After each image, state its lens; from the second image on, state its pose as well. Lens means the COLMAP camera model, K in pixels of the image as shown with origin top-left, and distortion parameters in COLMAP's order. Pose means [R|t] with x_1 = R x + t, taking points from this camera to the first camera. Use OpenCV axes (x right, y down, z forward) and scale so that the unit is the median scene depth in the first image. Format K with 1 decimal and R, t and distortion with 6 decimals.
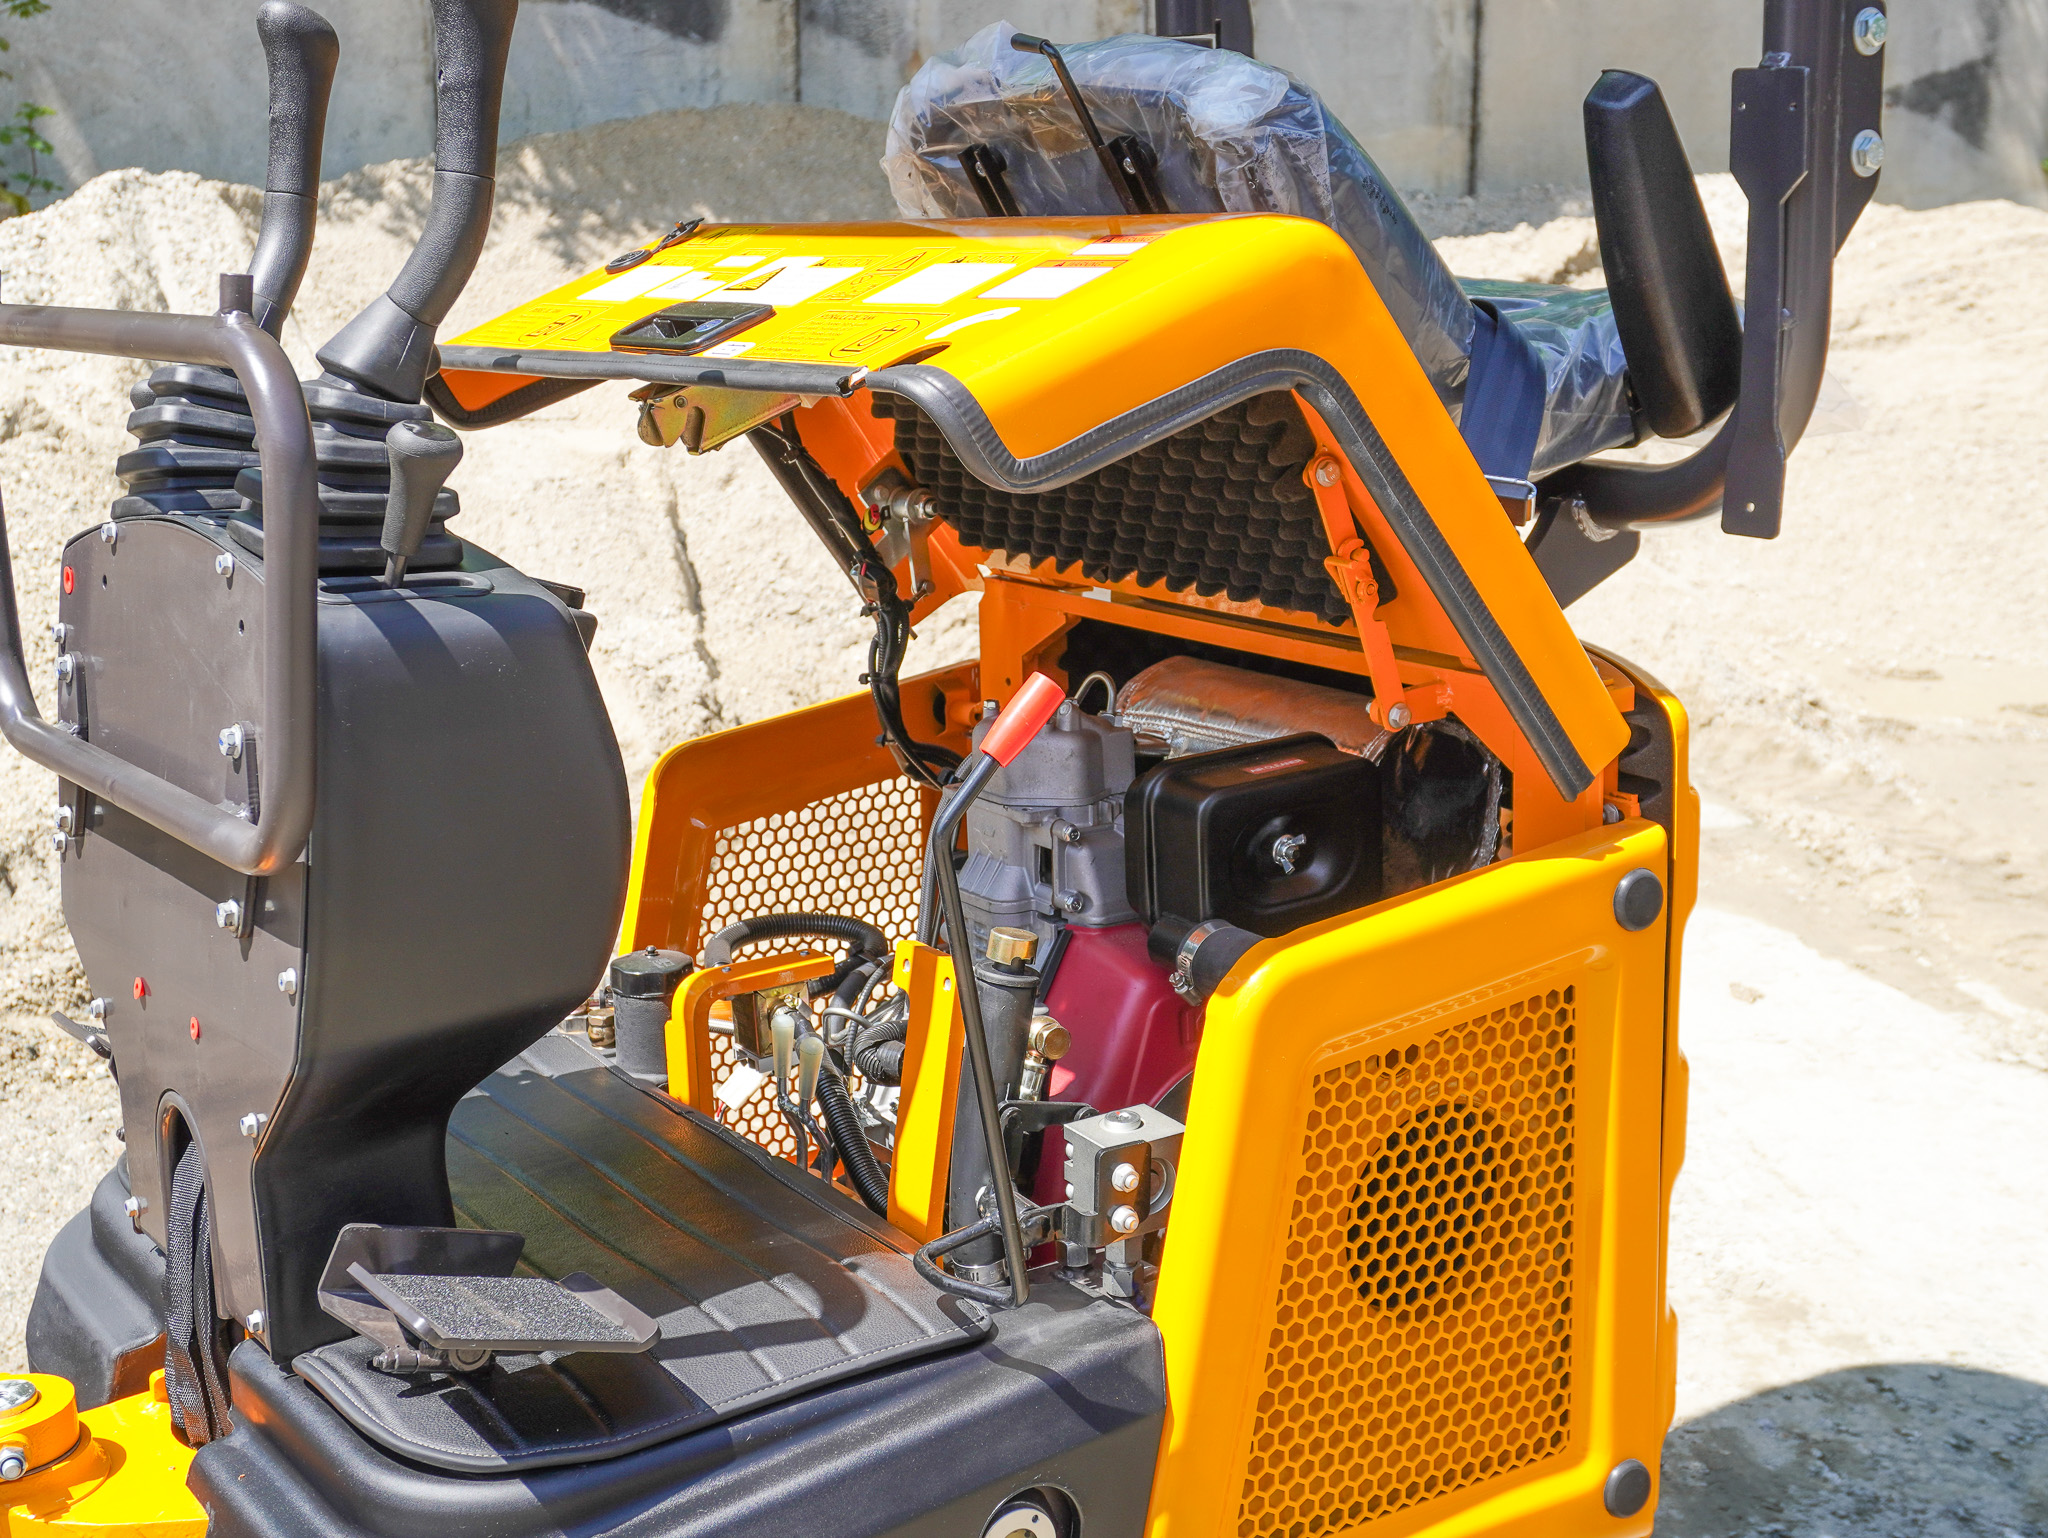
lens RADIAL K [[2655.3, 0, 1012.1], [0, 2655.3, 760.2], [0, 0, 1]] dist [0.006596, 0.000000]
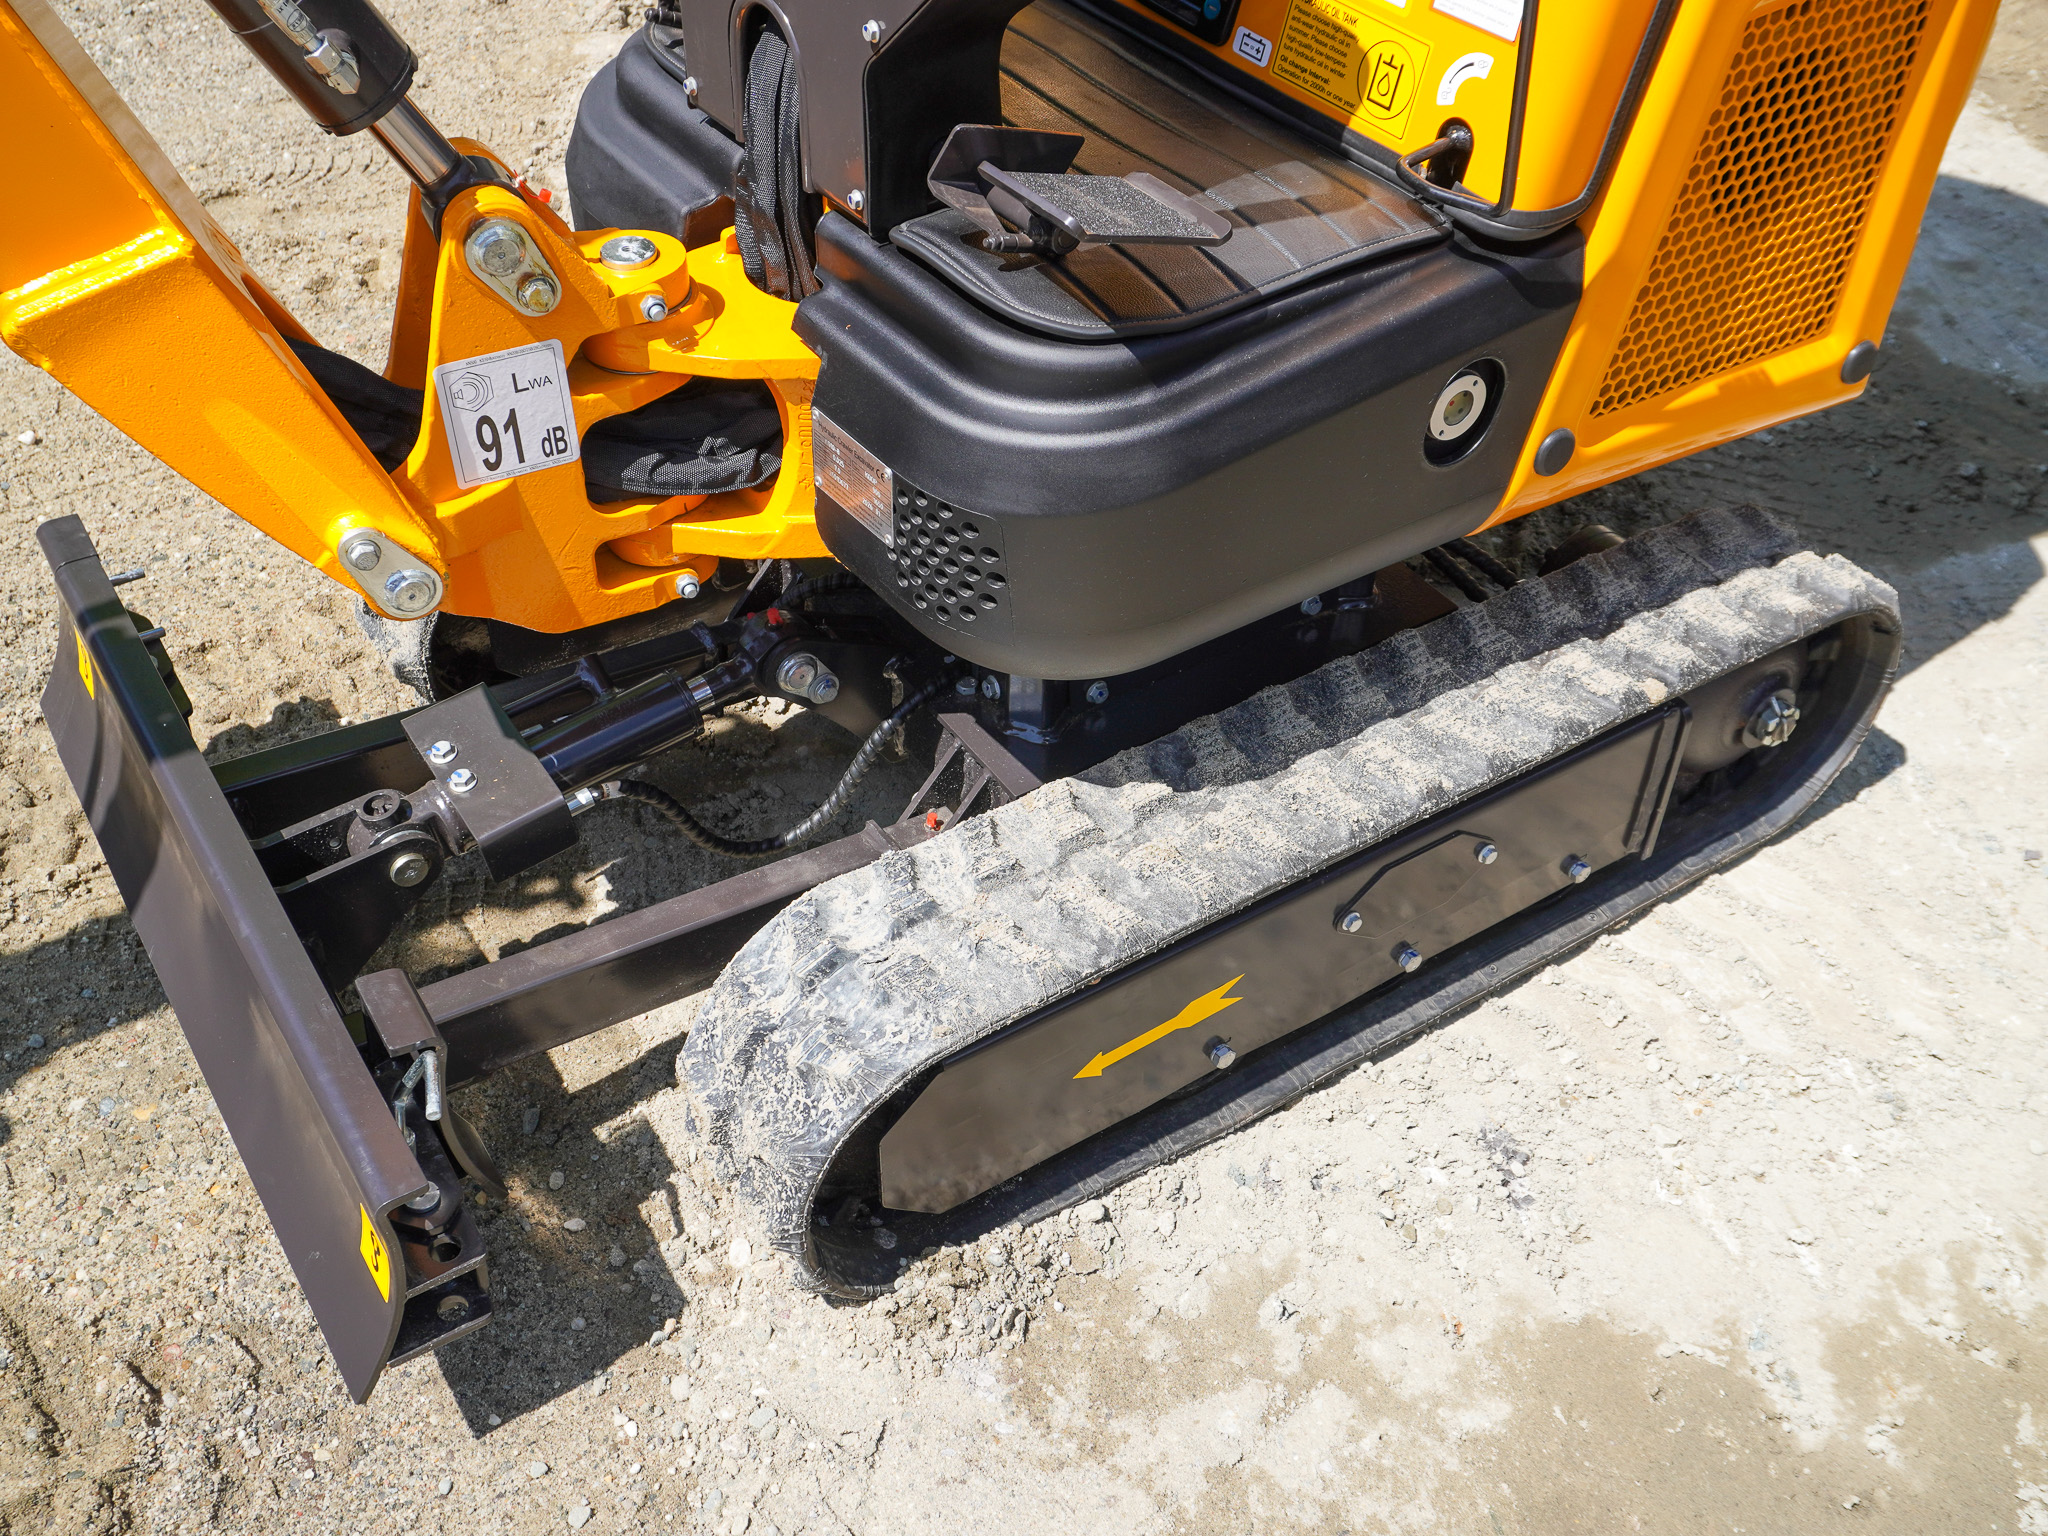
lens RADIAL K [[1982.9, 0, 1011.1], [0, 1982.9, 761.6], [0, 0, 1]] dist [-0.023367, 0.000000]
pose [[0.998624, 0.027536, 0.044641, -0.235535], [-0.046015, 0.868417, 0.493695, -0.010817], [-0.025172, -0.495070, 0.868488, 0.097064]]
